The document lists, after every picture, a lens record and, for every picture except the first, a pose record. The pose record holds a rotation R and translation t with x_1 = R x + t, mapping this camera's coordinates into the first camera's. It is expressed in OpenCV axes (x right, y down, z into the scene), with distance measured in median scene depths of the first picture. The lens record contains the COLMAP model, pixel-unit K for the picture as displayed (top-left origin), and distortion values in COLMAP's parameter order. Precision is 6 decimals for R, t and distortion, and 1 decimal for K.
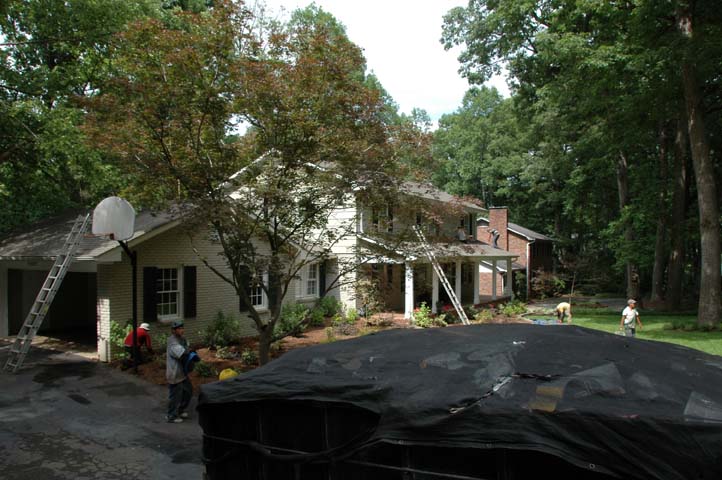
lens RADIAL K [[569.4, 0, 363.0], [0, 569.4, 236.9], [0, 0, 1]] dist [-0.033618, 0.002519]
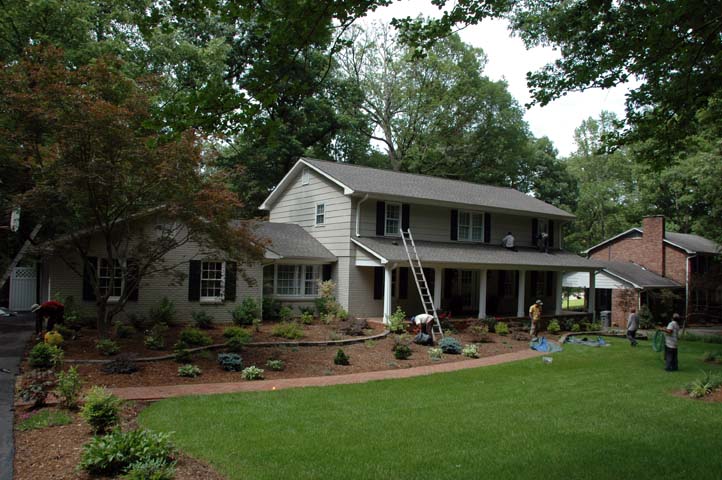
lens RADIAL K [[539.9, 0, 361.4], [0, 539.9, 239.1], [0, 0, 1]] dist [0.000626, 0.000529]
pose [[0.898340, 0.017061, -0.438970, 0.238610], [-0.024781, 0.999622, -0.011864, 0.005363], [0.438602, 0.021536, 0.898423, 0.068101]]
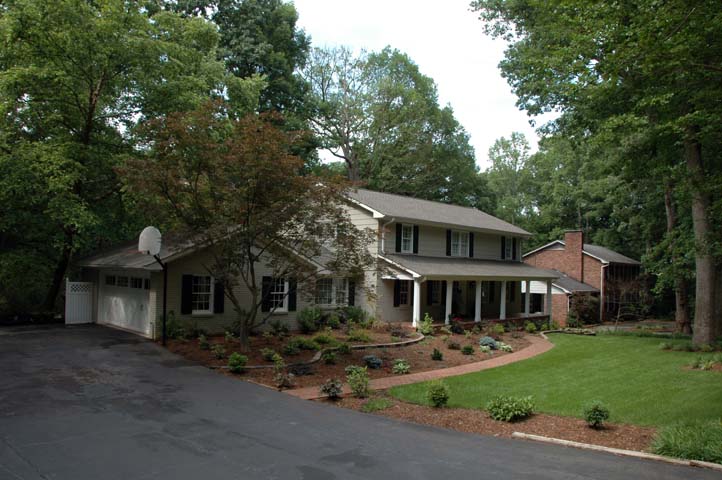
lens RADIAL K [[569.4, 0, 359.5], [0, 569.4, 246.3], [0, 0, 1]] dist [-0.033618, 0.002519]
pose [[0.970587, 0.014653, -0.240305, 0.130771], [-0.018830, 0.999709, -0.015093, -0.001870], [0.240014, 0.019174, 0.970580, -0.096223]]
